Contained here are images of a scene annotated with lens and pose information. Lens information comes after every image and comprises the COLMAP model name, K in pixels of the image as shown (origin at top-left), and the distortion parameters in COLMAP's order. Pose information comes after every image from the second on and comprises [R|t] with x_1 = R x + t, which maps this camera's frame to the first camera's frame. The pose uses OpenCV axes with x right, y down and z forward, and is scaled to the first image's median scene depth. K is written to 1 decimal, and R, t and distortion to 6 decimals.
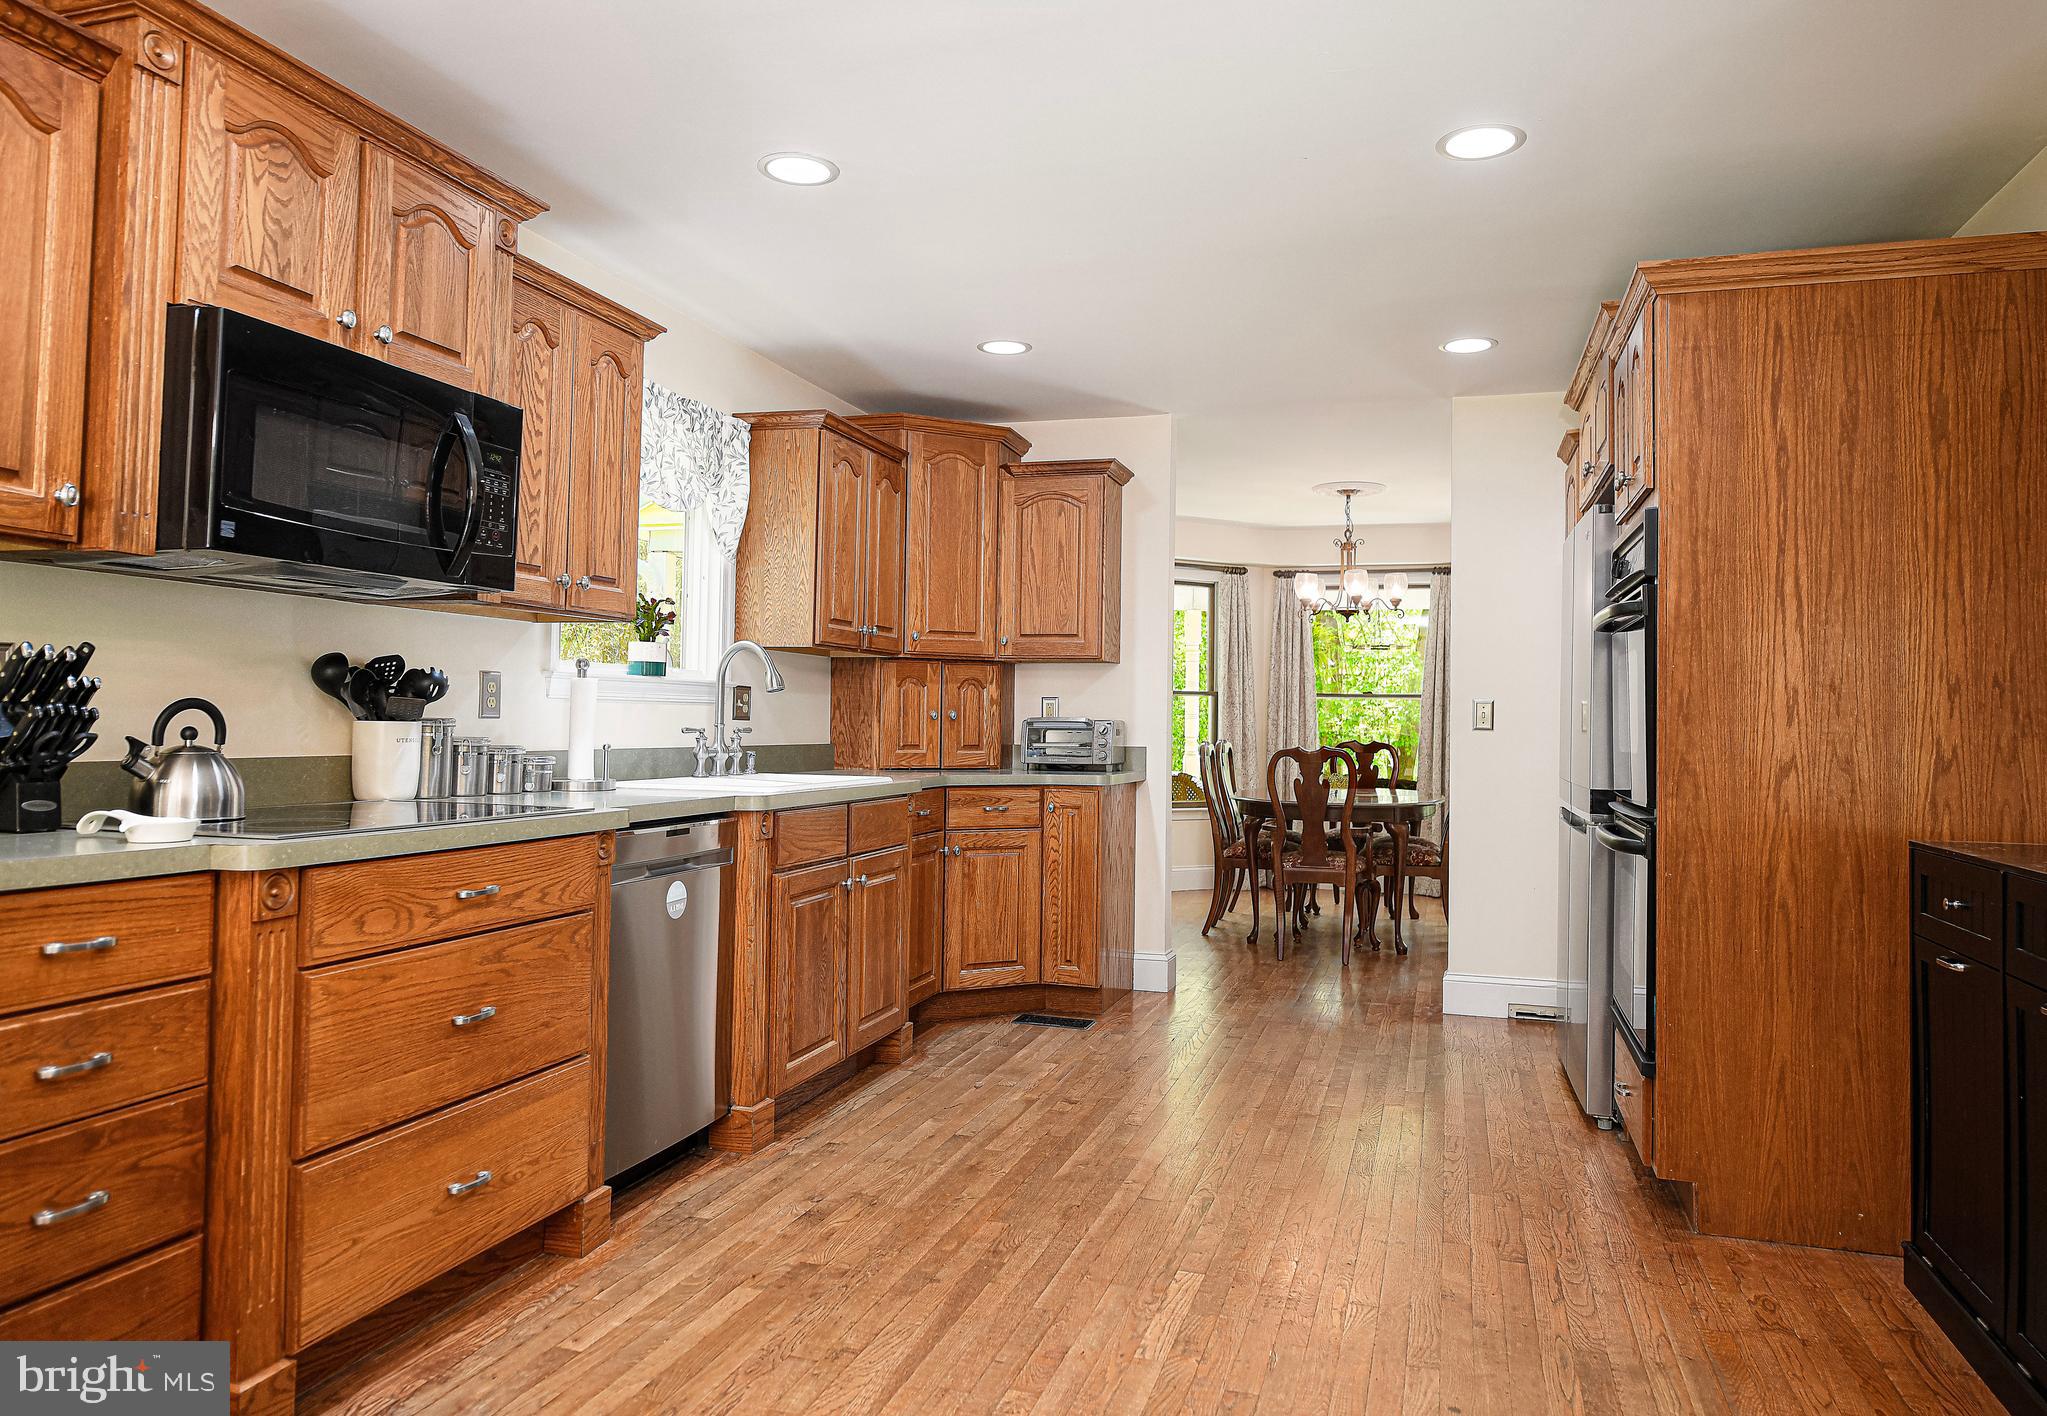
lens RADIAL K [[1324.5, 0, 1012.6], [0, 1324.5, 706.5], [0, 0, 1]] dist [0.003926, 0.000787]
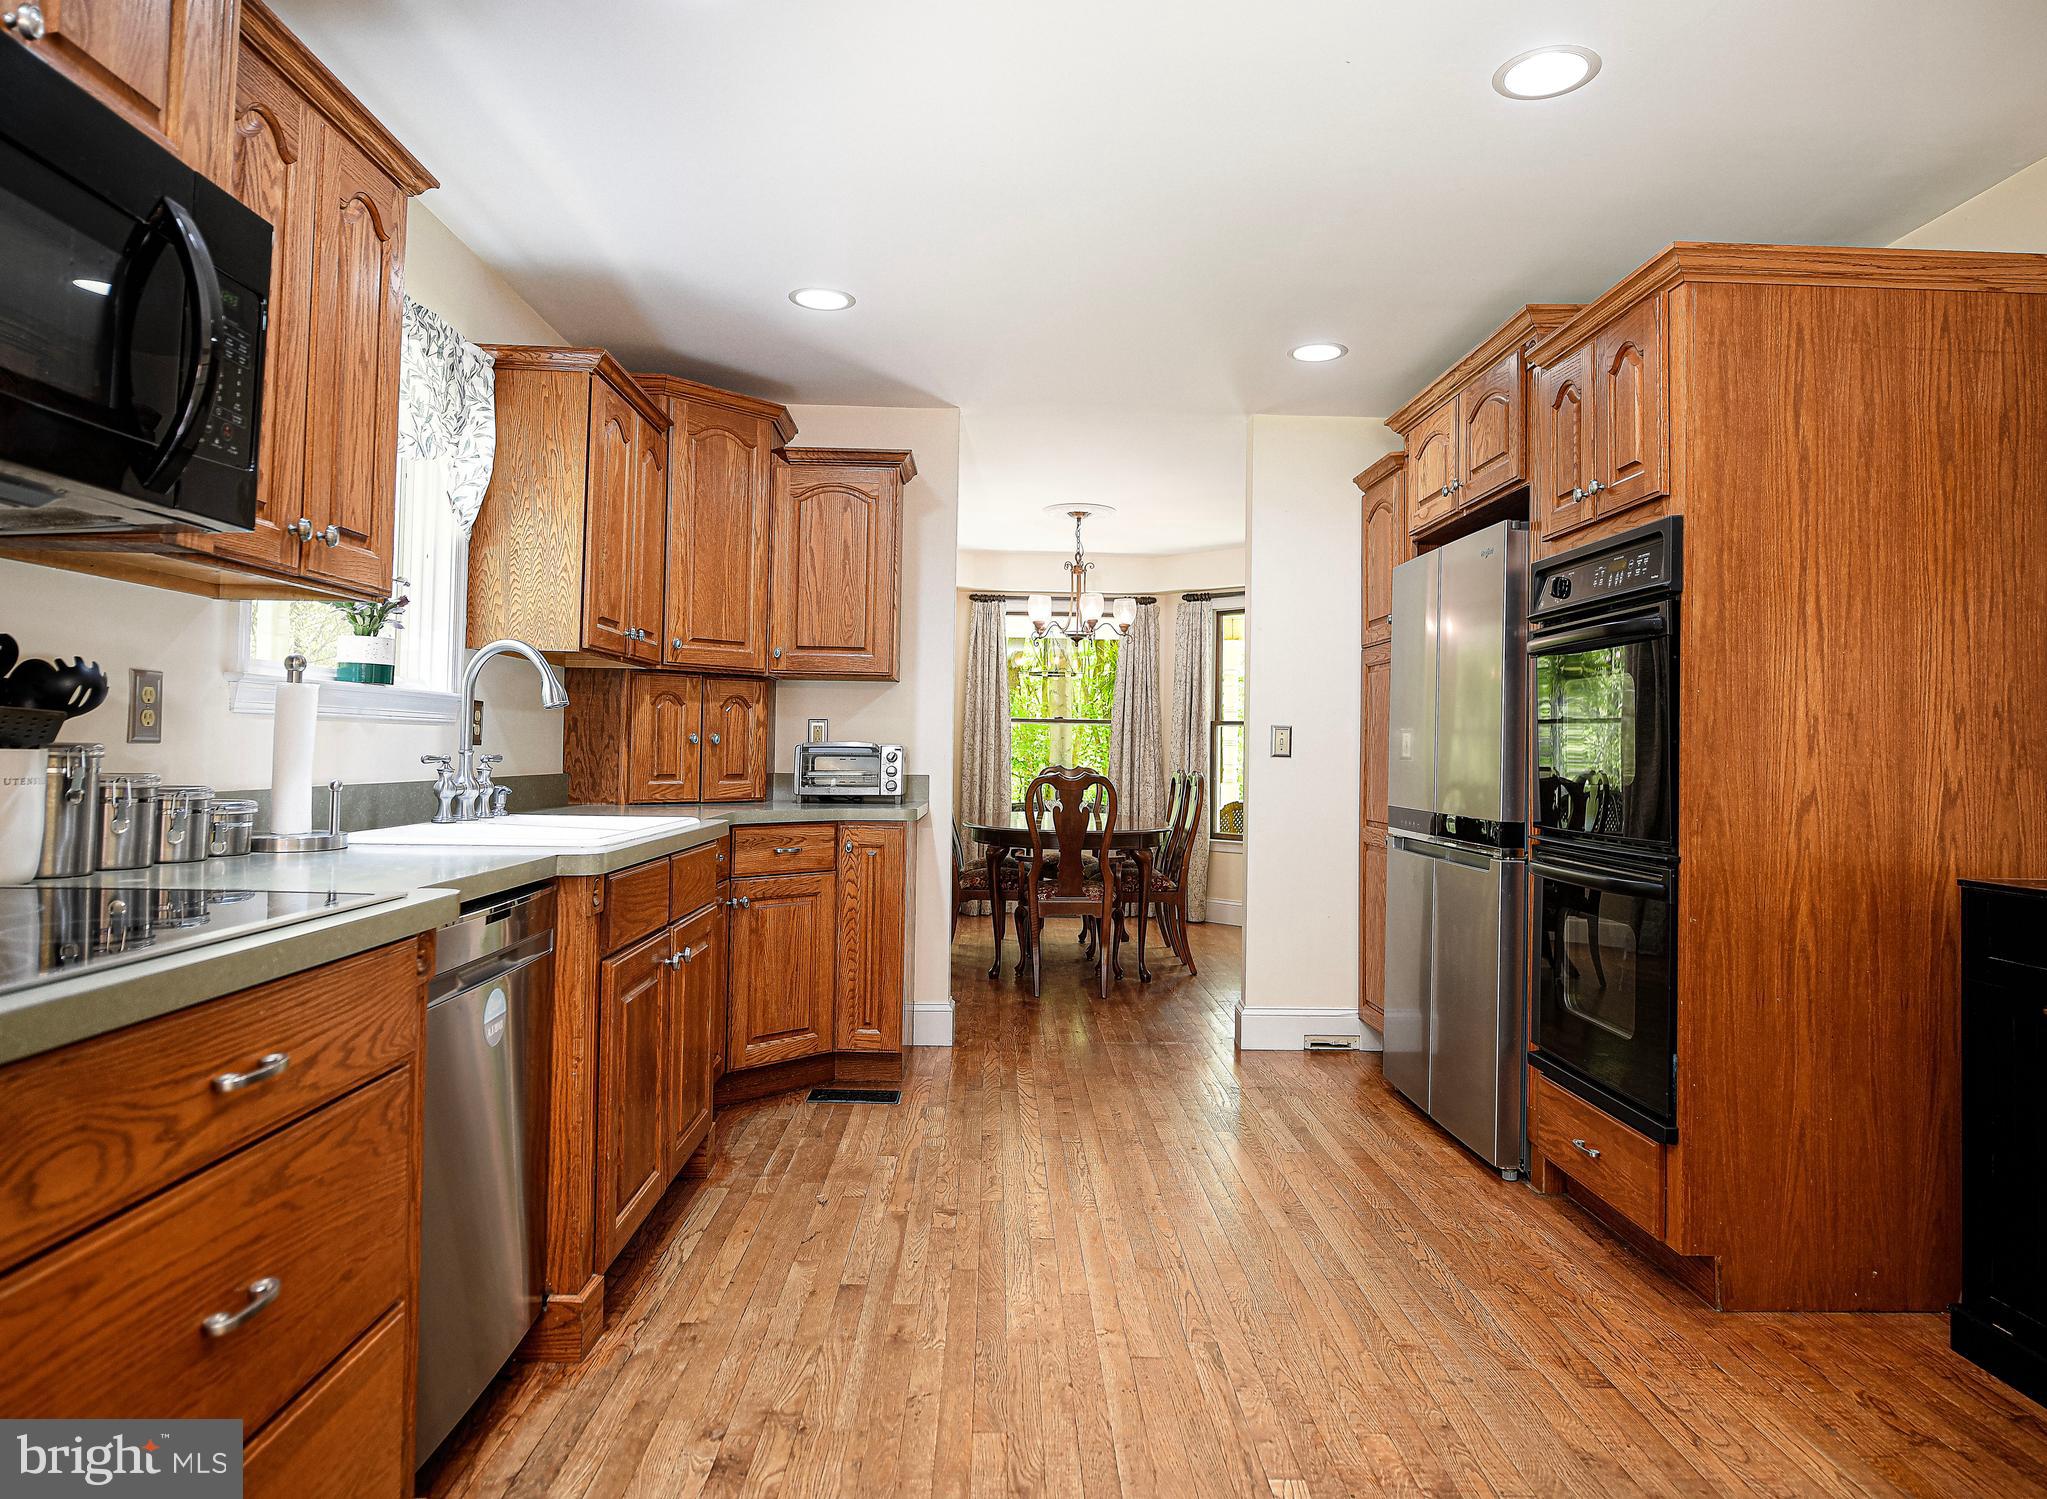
lens RADIAL K [[1249.9, 0, 1027.6], [0, 1249.9, 733.8], [0, 0, 1]] dist [-0.000366, -0.003876]
pose [[0.947135, 0.005758, 0.320785, -0.188172], [-0.006686, 0.999976, 0.001791, 0.000498], [-0.320767, -0.003841, 0.947150, 0.297186]]
